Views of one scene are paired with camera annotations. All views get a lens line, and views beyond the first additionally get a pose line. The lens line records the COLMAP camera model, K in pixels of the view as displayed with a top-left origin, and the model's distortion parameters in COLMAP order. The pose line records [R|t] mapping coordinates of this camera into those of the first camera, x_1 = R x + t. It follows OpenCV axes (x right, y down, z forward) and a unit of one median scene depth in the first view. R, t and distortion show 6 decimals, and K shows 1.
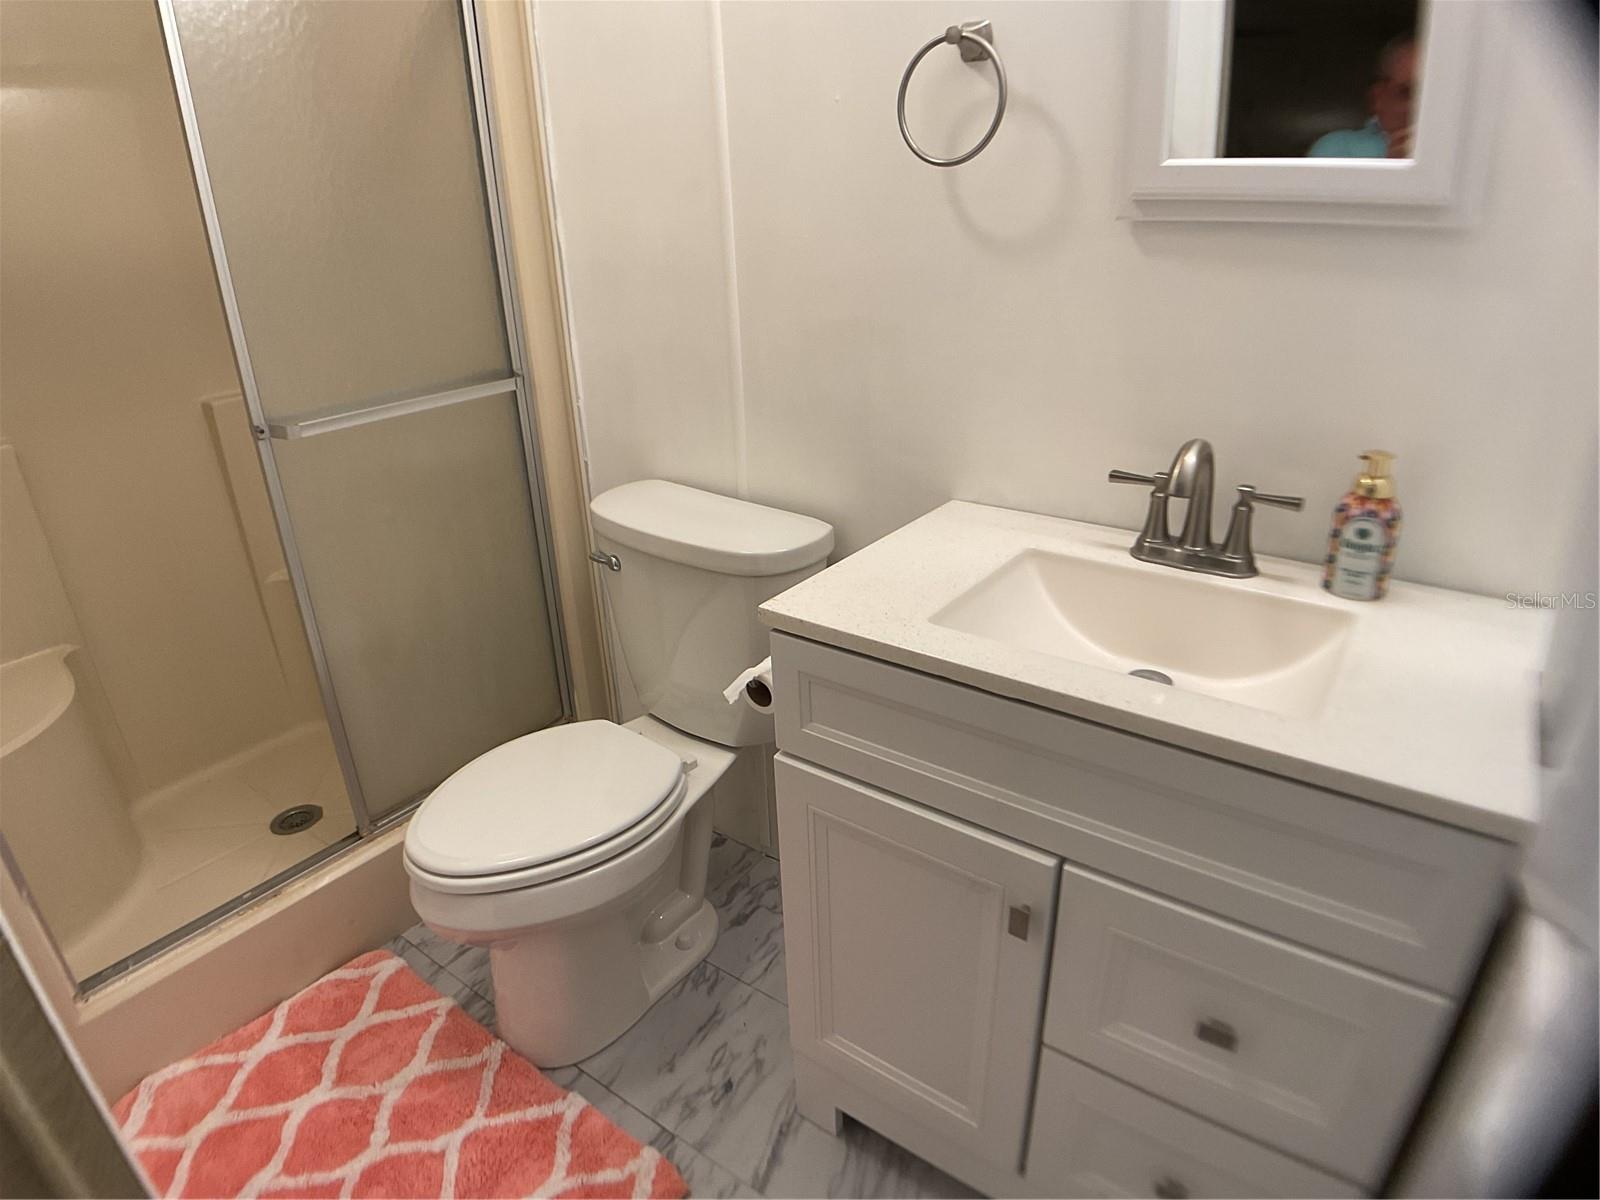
lens RADIAL K [[919.5, 0, 812.9], [0, 919.5, 598.5], [0, 0, 1]] dist [-0.078736, 0.001941]
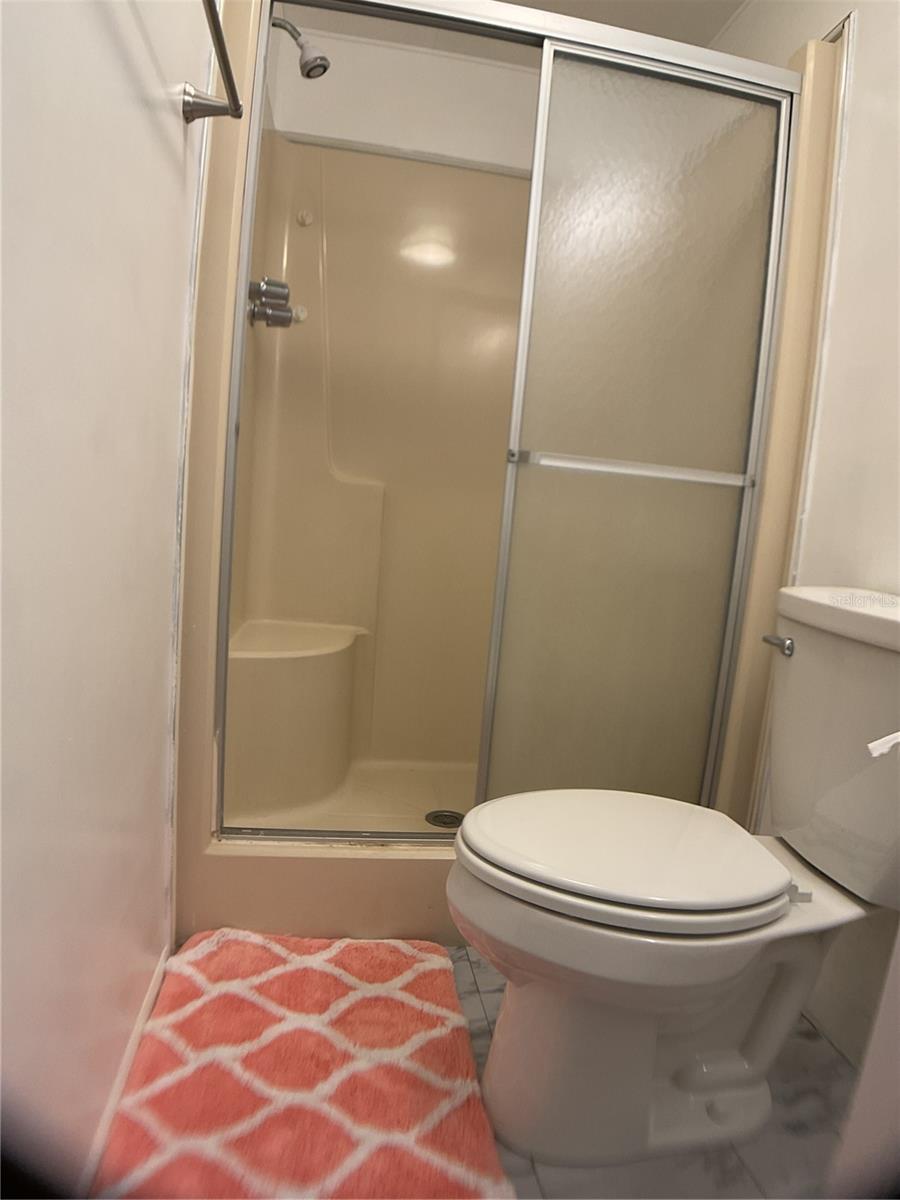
lens RADIAL K [[714.1, 0, 451.2], [0, 714.1, 615.7], [0, 0, 1]] dist [-0.091876, 0.000993]
pose [[0.703065, 0.184936, -0.686657, 0.019618], [-0.371796, 0.918701, -0.133249, 0.165583], [0.606191, 0.348979, 0.714665, 0.330411]]
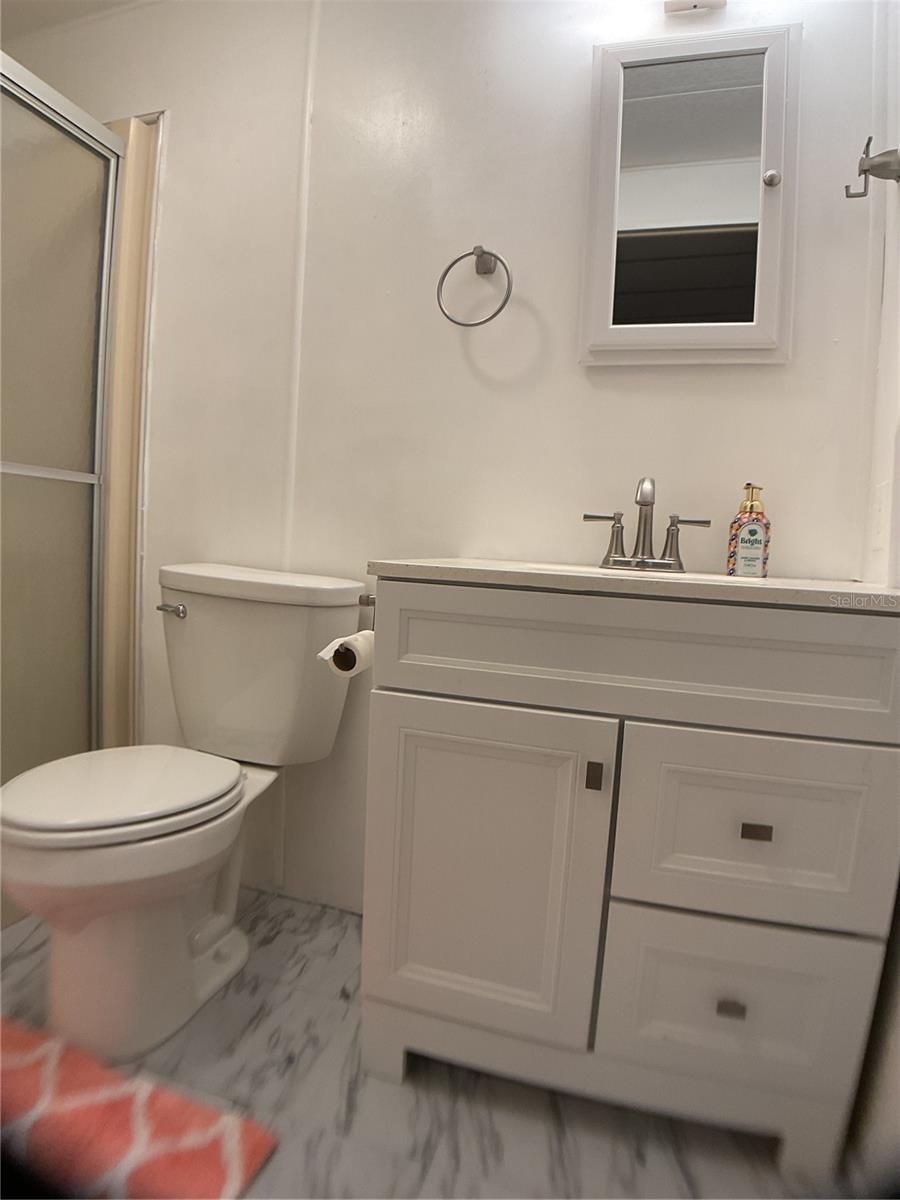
lens RADIAL K [[689.6, 0, 453.2], [0, 689.6, 603.7], [0, 0, 1]] dist [-0.078736, 0.001941]
pose [[0.944244, 0.058118, 0.324077, -0.189093], [0.044662, 0.952590, -0.300961, 0.266589], [-0.326204, 0.298655, 0.896881, 0.081327]]
